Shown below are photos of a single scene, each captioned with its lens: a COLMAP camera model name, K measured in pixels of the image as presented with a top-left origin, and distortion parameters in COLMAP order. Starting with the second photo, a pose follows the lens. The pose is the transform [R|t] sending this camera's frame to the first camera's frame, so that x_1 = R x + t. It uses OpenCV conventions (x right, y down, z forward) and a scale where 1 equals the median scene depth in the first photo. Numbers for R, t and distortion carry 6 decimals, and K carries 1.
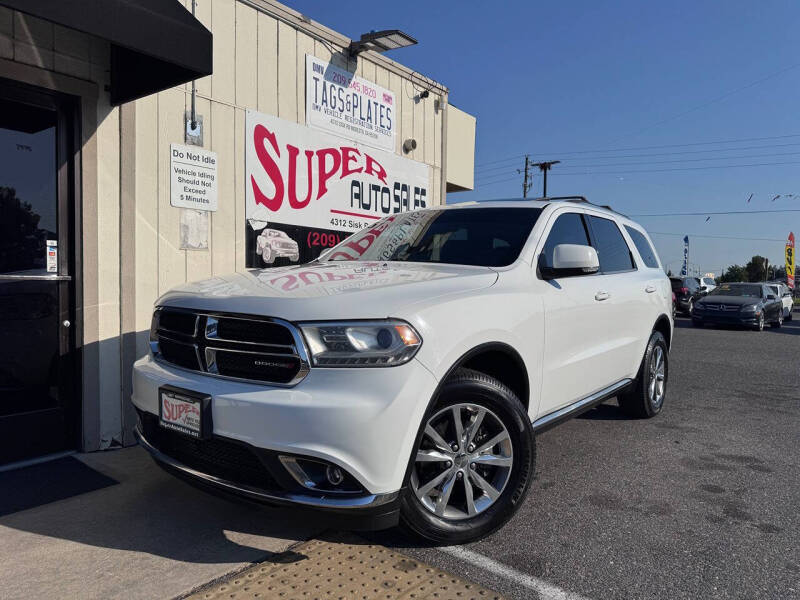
lens RADIAL K [[553.4, 0, 401.8], [0, 553.4, 308.5], [0, 0, 1]] dist [0.122865, -0.172183]
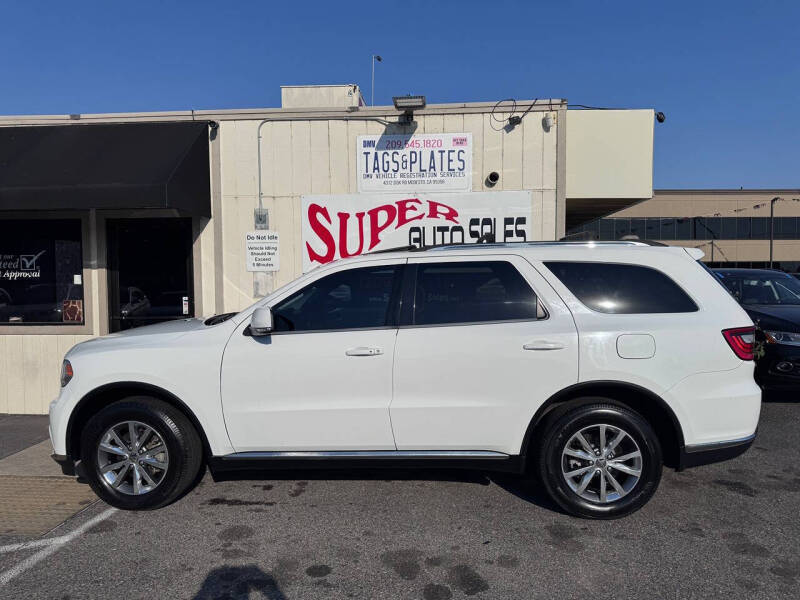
lens RADIAL K [[553.4, 0, 401.8], [0, 553.4, 308.5], [0, 0, 1]] dist [0.122865, -0.172183]
pose [[0.556704, 0.024149, -0.830360, 0.919420], [-0.023918, 0.999629, 0.013036, -0.086362], [0.830366, 0.012603, 0.557075, 0.389145]]
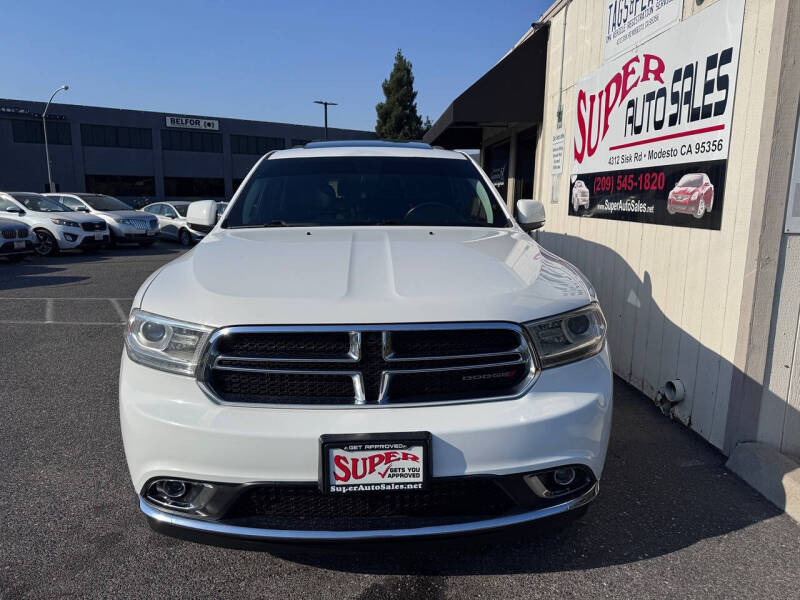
lens RADIAL K [[581.8, 0, 400.0], [0, 581.8, 300.0], [0, 0, 1]] dist [0.000876, -0.001362]
pose [[-0.756425, 0.090263, -0.647822, 0.761469], [-0.054675, 0.978240, 0.200142, -0.114372], [0.651791, 0.186812, -0.735030, 1.566973]]
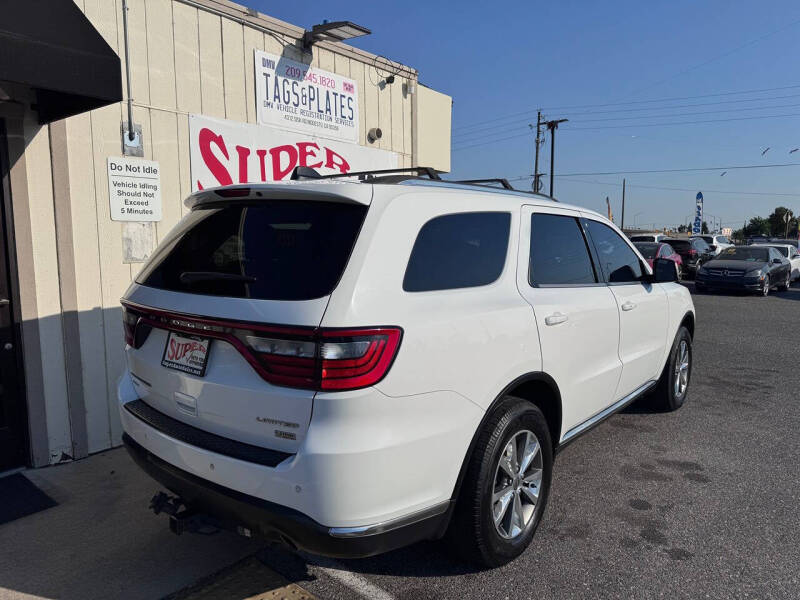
lens RADIAL K [[556.2, 0, 402.9], [0, 556.2, 309.4], [0, 0, 1]] dist [0.062980, -0.067541]
pose [[0.999531, -0.014082, -0.027193, 0.104486], [0.016107, 0.996995, 0.075770, -0.073973], [0.026044, -0.076172, 0.996754, 0.007164]]
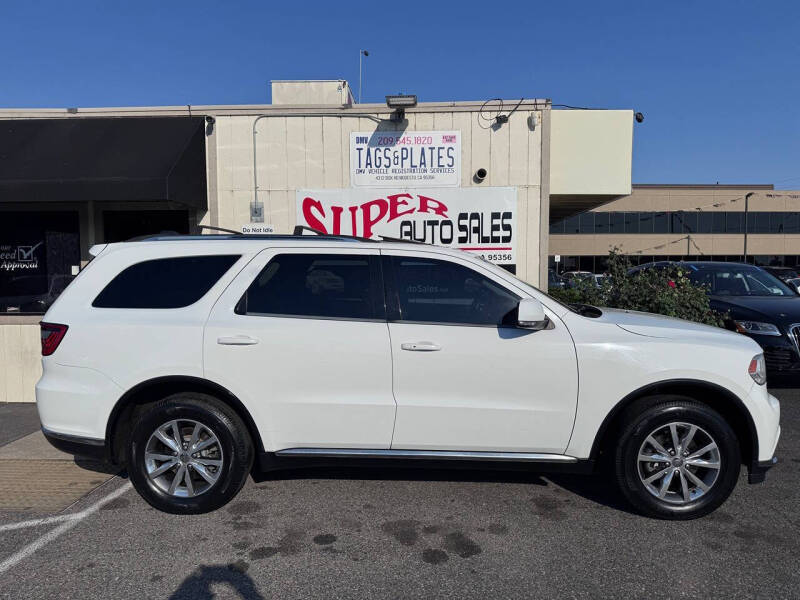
lens RADIAL K [[553.4, 0, 401.8], [0, 553.4, 308.5], [0, 0, 1]] dist [0.122865, -0.172183]
pose [[0.583233, 0.035195, -0.811542, 0.949760], [-0.025142, 0.999364, 0.025272, -0.081855], [0.811916, 0.005664, 0.583747, 0.342528]]
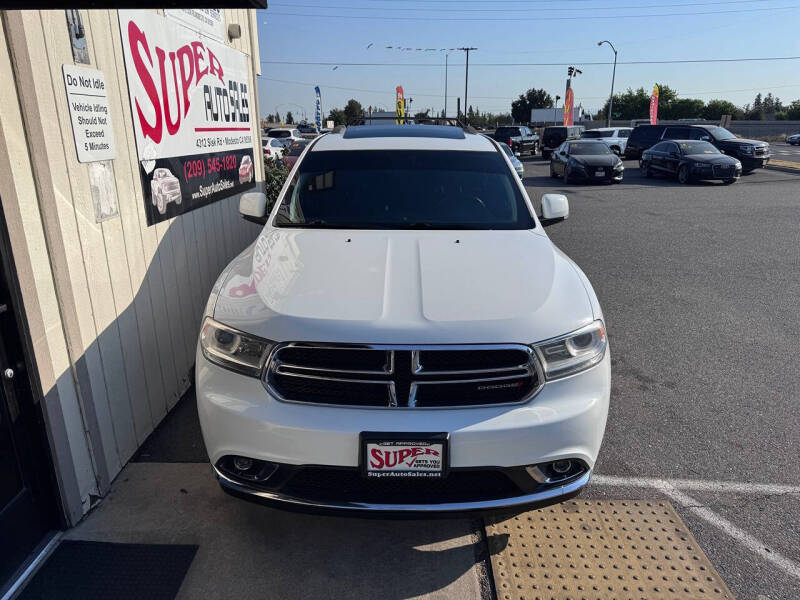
lens RADIAL K [[567.2, 0, 400.0], [0, 567.2, 300.0], [0, 0, 1]] dist [0.030505, -0.024536]
pose [[0.799737, -0.194646, 0.567921, -0.420616], [0.048170, 0.963736, 0.262472, -0.147962], [-0.598415, -0.182552, 0.780112, 0.157215]]
